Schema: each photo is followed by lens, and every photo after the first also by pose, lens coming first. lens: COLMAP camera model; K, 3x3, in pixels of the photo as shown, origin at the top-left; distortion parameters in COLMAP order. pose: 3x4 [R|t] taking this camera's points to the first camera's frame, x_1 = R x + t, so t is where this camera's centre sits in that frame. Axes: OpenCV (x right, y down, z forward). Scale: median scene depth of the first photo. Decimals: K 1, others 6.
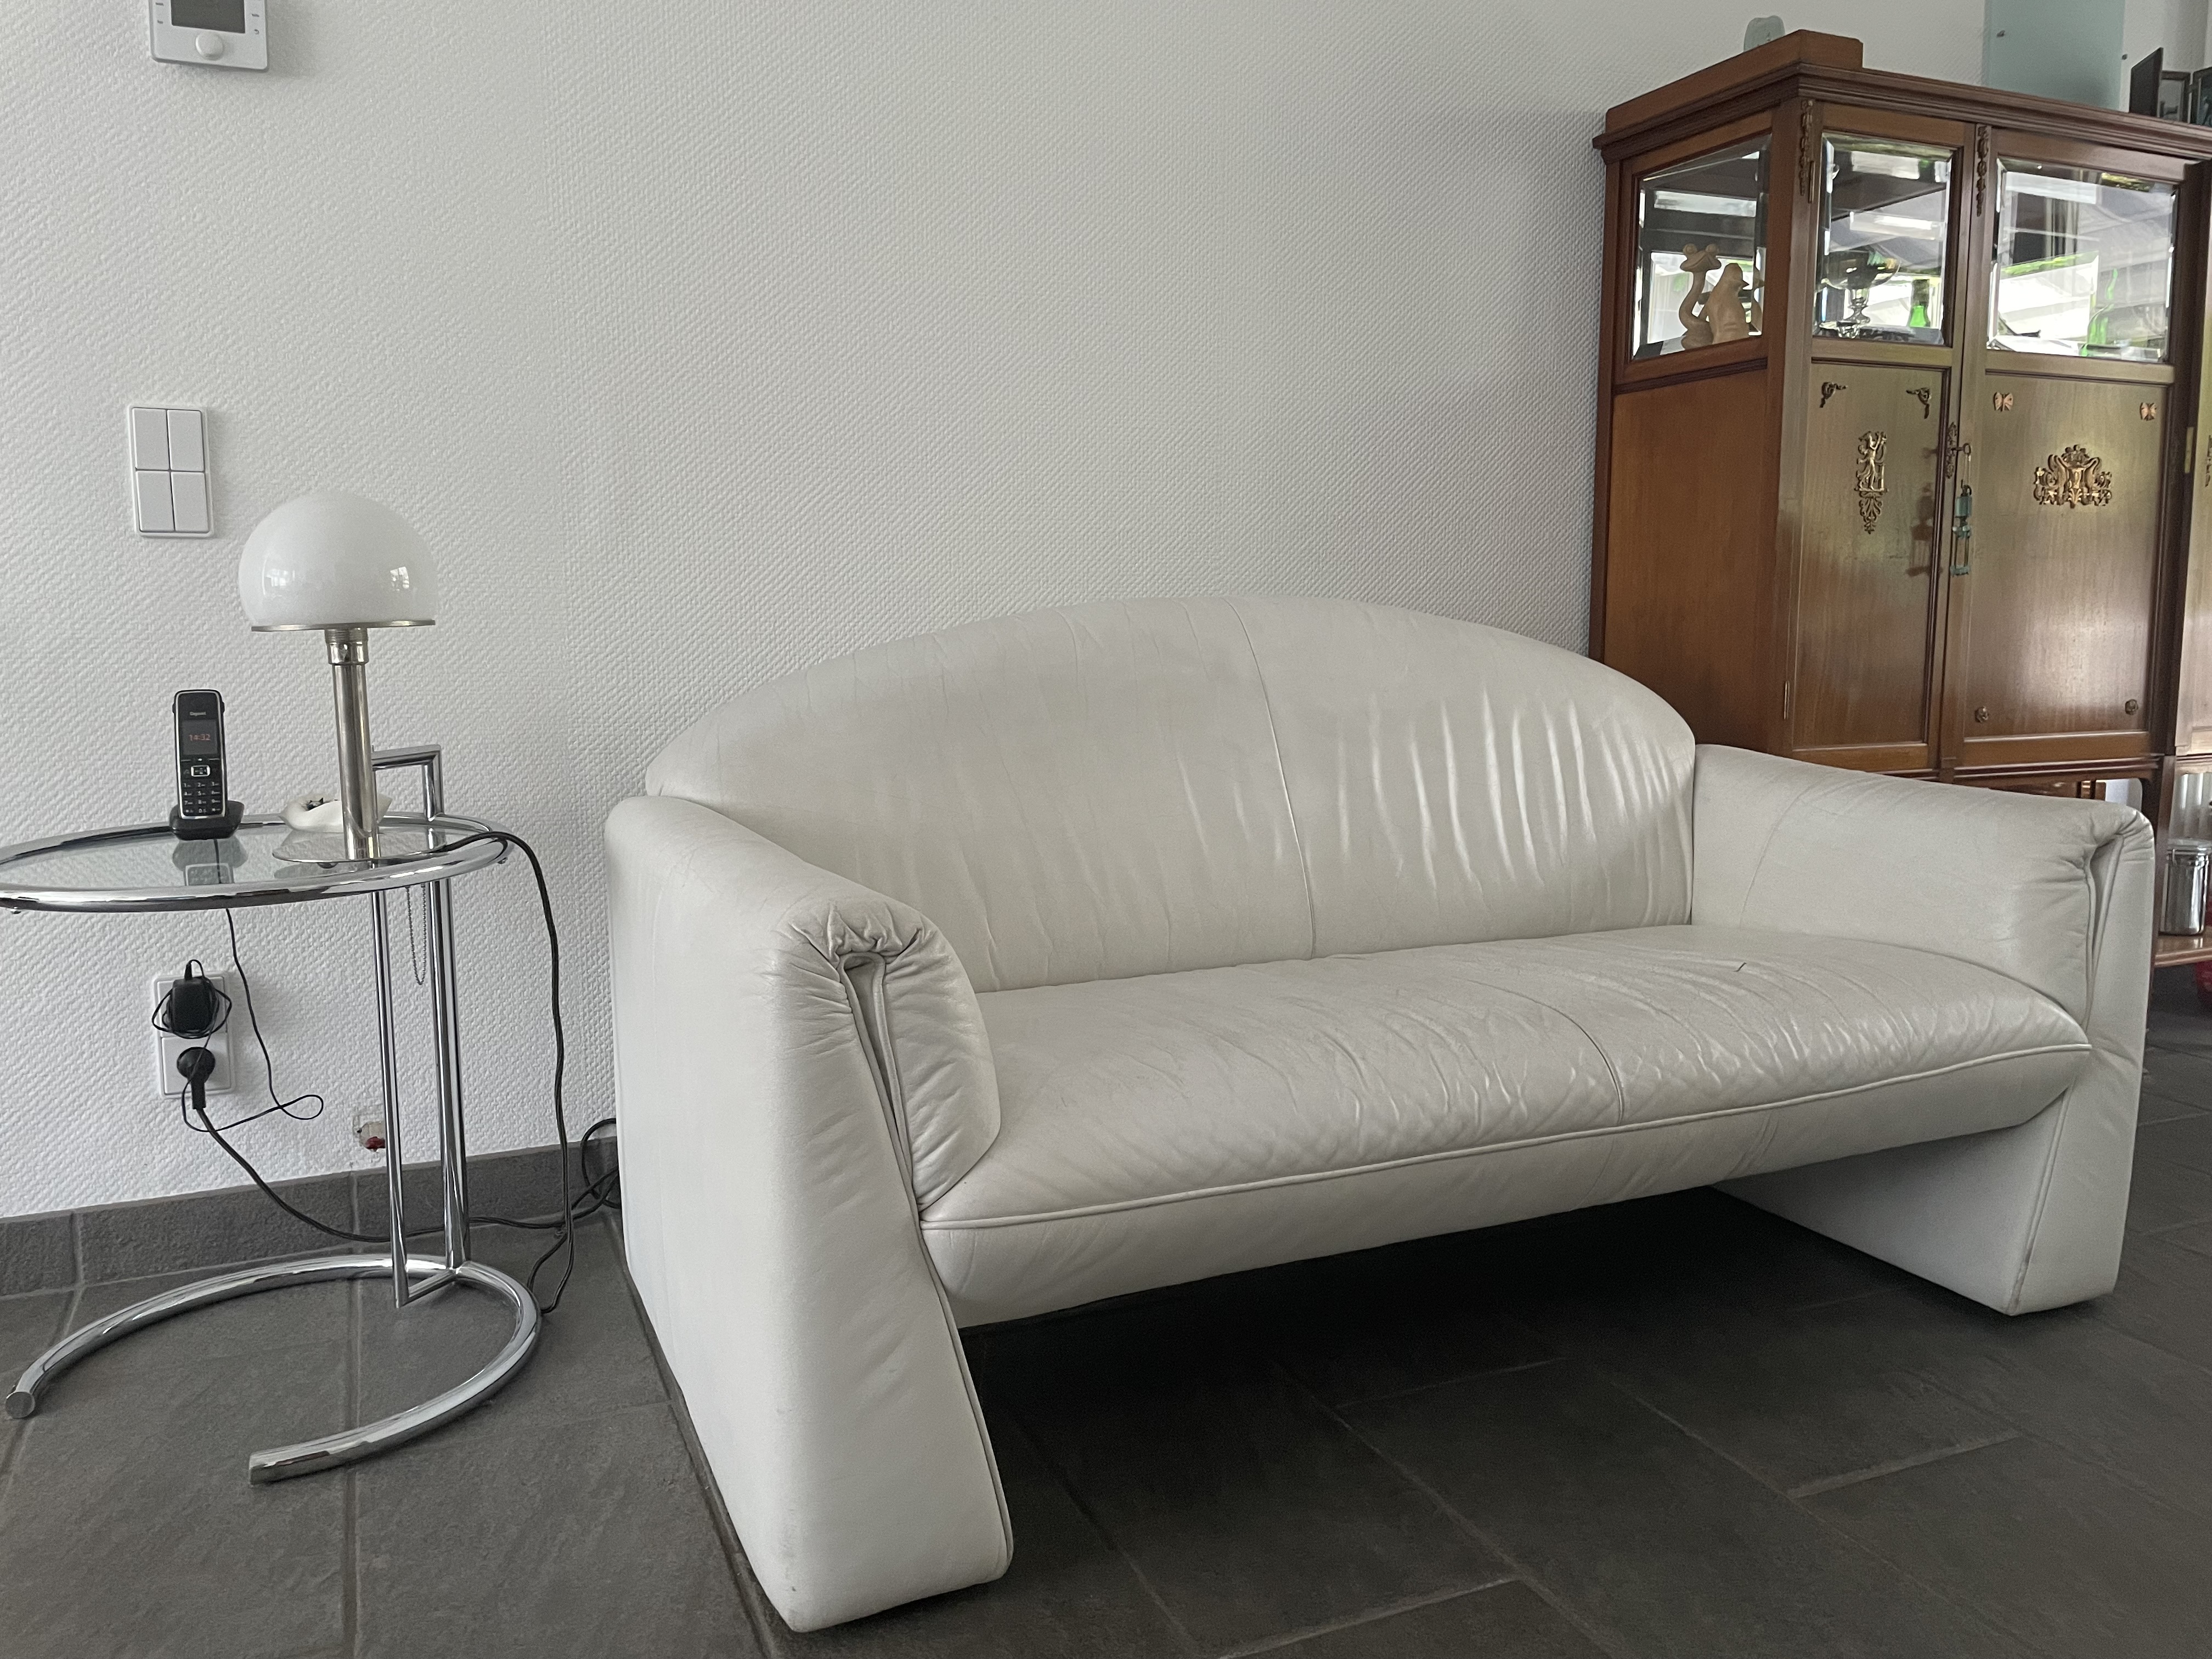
lens RADIAL K [[1689.9, 0, 1106.0], [0, 1689.9, 829.5], [0, 0, 1]] dist [0.059340, -0.062644]
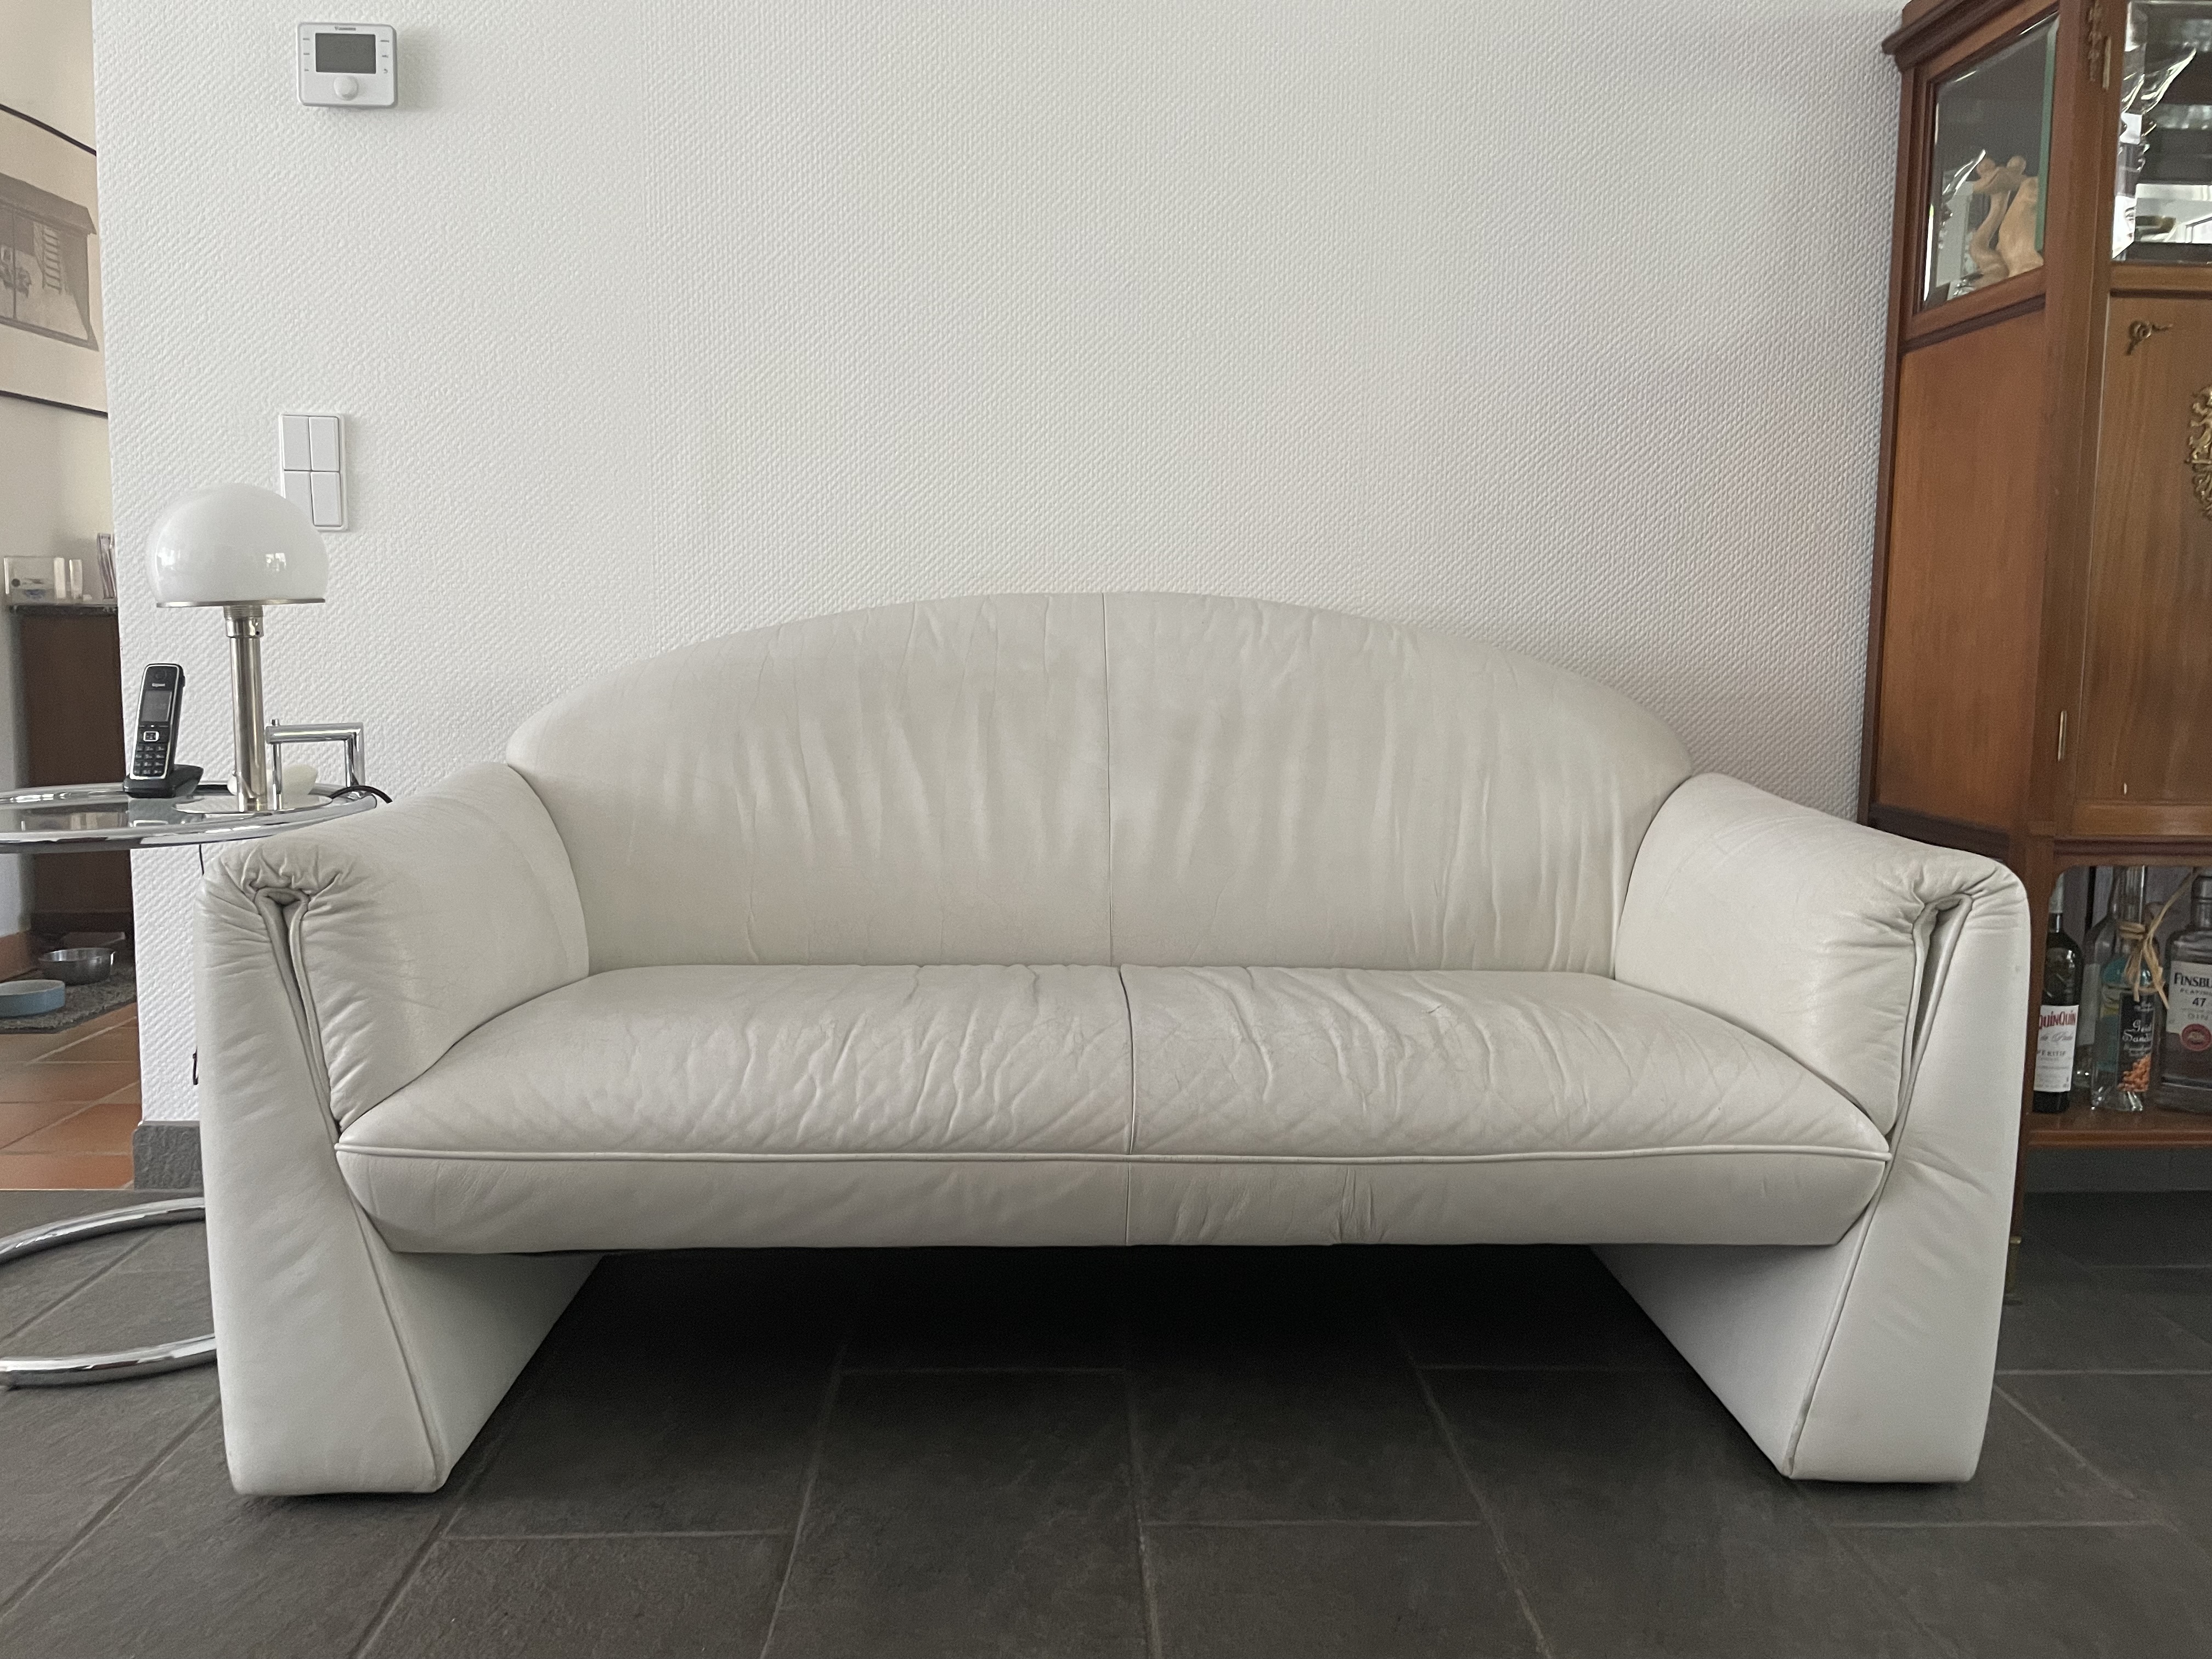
lens RADIAL K [[1928.0, 0, 1104.4], [0, 1928.0, 862.8], [0, 0, 1]] dist [0.049946, -0.007930]
pose [[0.925687, 0.061581, -0.373243, 0.565720], [-0.065157, 0.997870, 0.003042, 0.011978], [0.372636, 0.021503, 0.927729, 0.019189]]
